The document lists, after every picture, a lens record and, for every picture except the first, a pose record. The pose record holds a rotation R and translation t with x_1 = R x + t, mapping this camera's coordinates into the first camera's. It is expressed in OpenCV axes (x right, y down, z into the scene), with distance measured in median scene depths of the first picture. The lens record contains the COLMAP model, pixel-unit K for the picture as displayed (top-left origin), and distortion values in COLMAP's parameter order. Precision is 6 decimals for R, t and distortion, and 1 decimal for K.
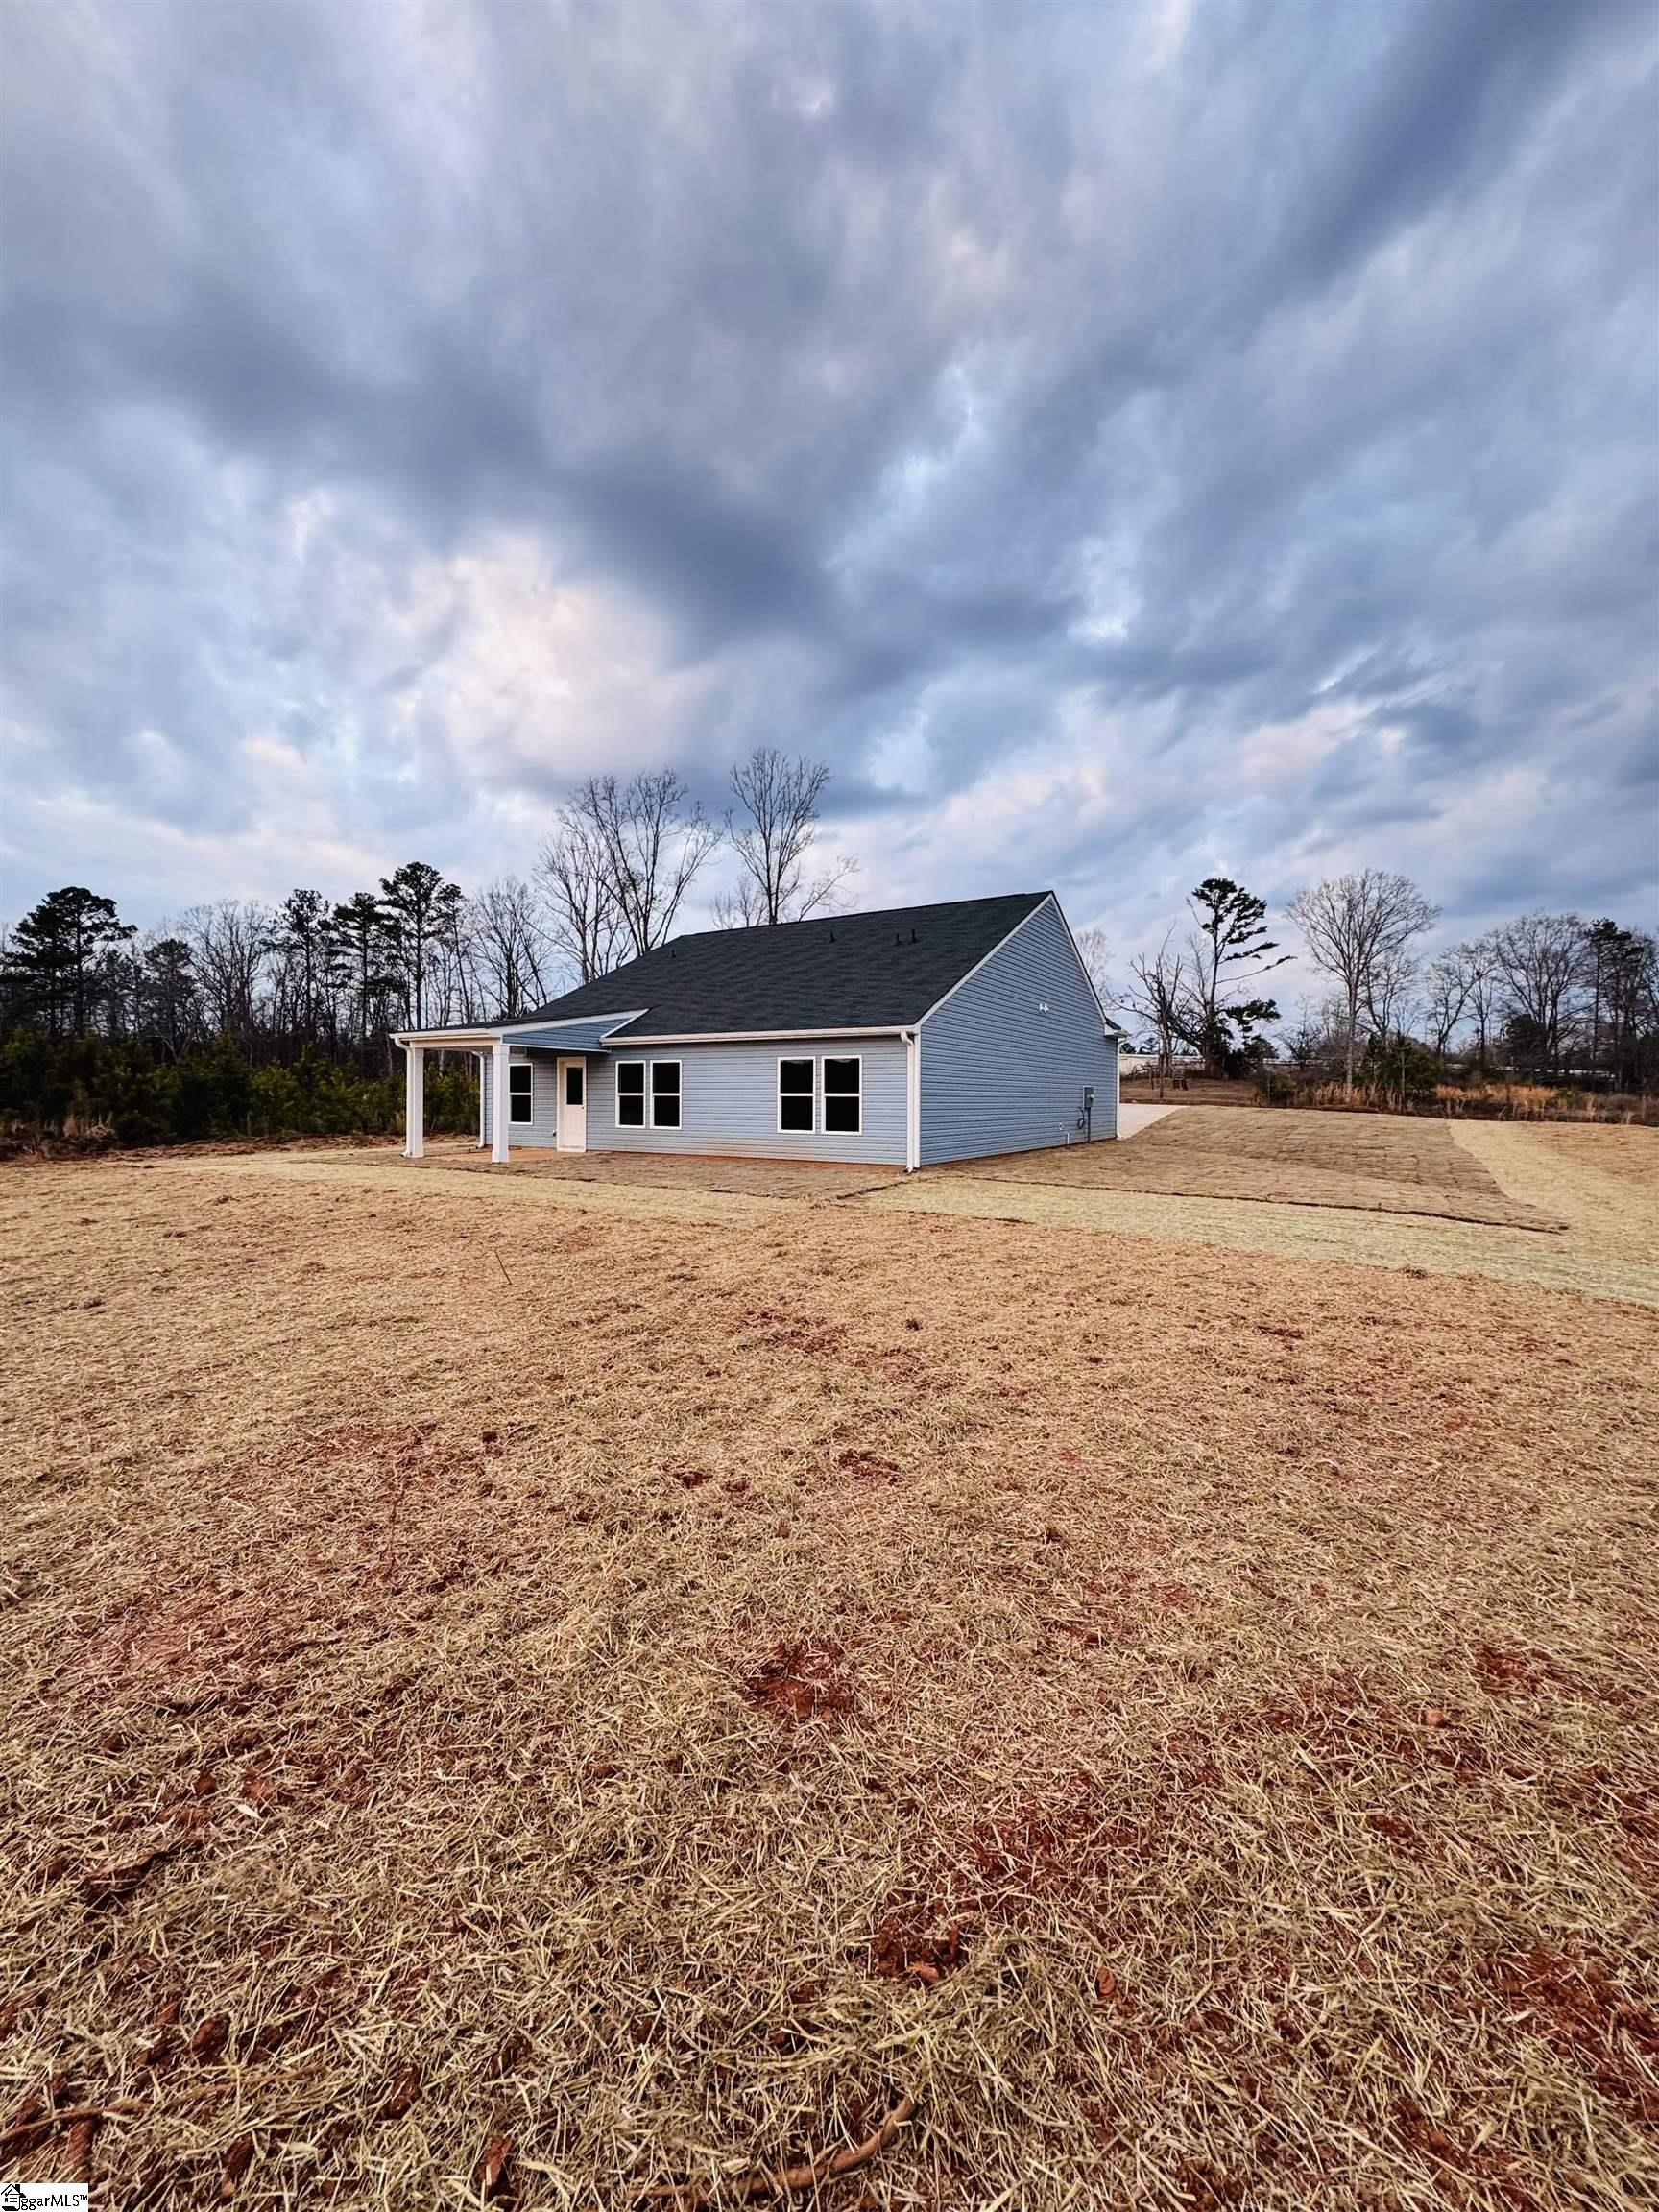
lens RADIAL K [[874.1, 0, 833.2], [0, 874.1, 1100.4], [0, 0, 1]] dist [-0.001039, 0.000671]
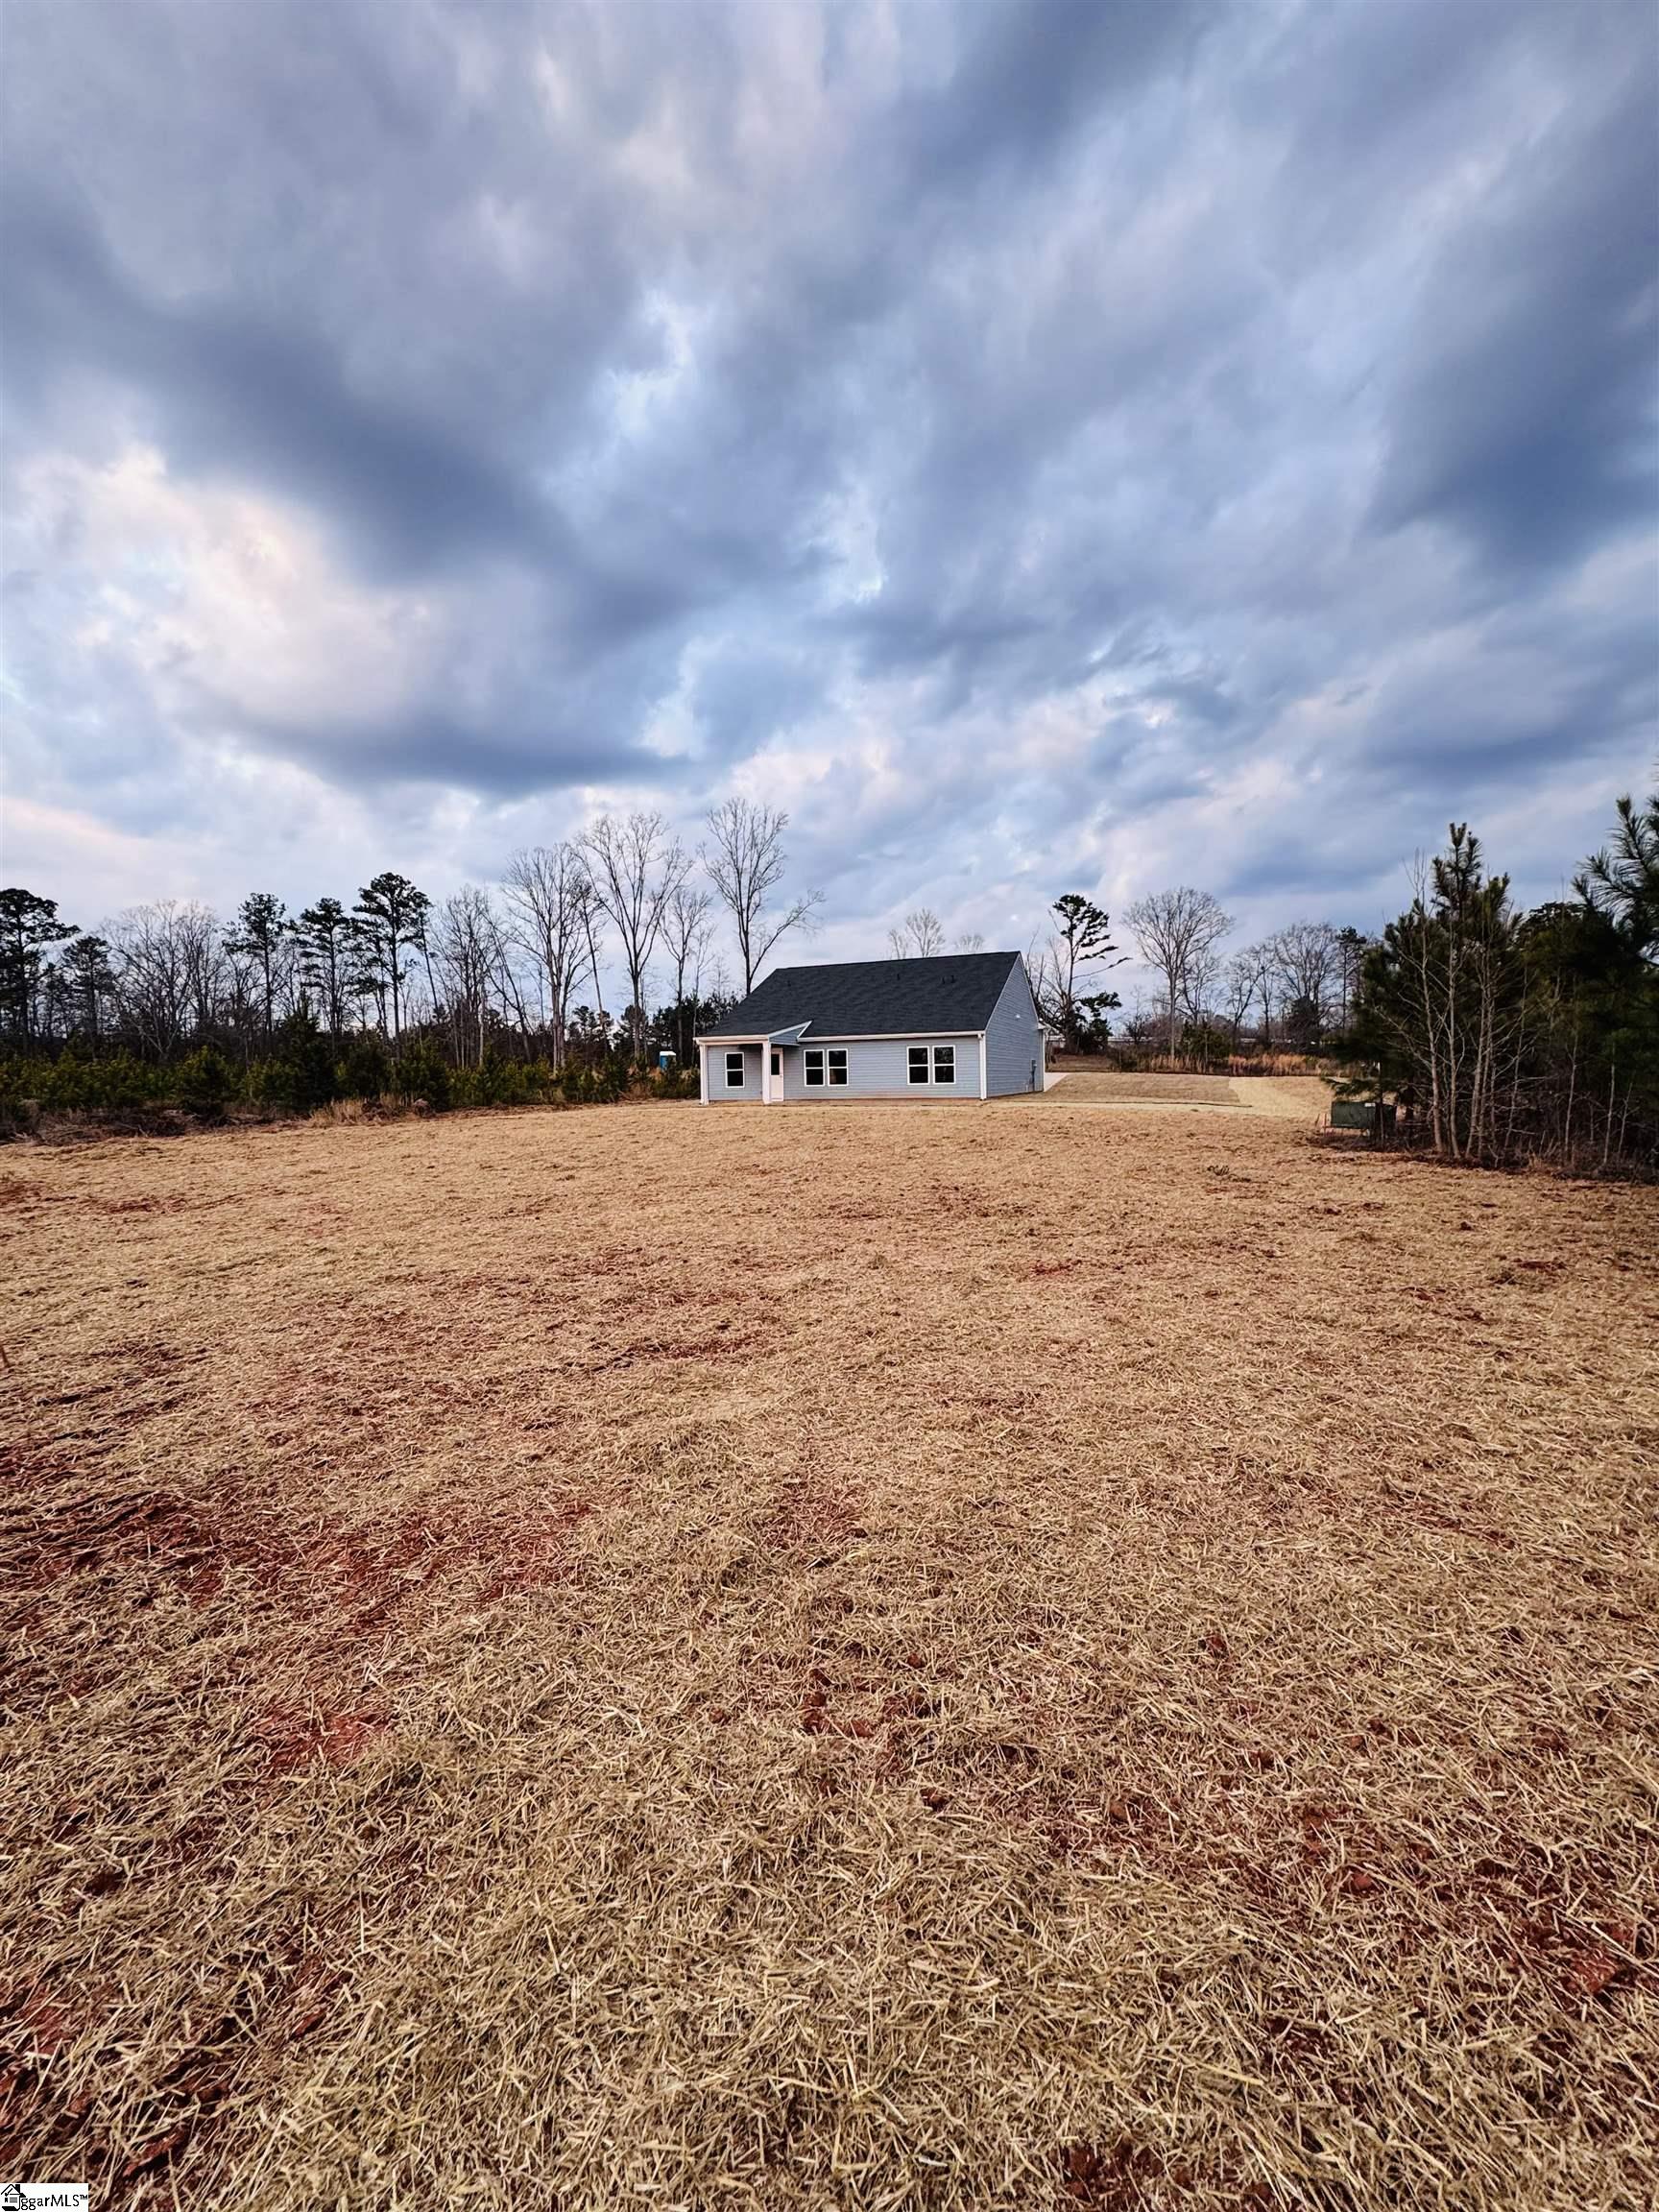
lens RADIAL K [[874.1, 0, 826.6], [0, 874.1, 1104.9], [0, 0, 1]] dist [-0.001039, 0.000671]
pose [[0.986946, -0.028951, 0.158425, -0.116096], [0.024913, 0.999314, 0.027416, 0.004783], [-0.159110, -0.023112, 0.986990, -0.190673]]
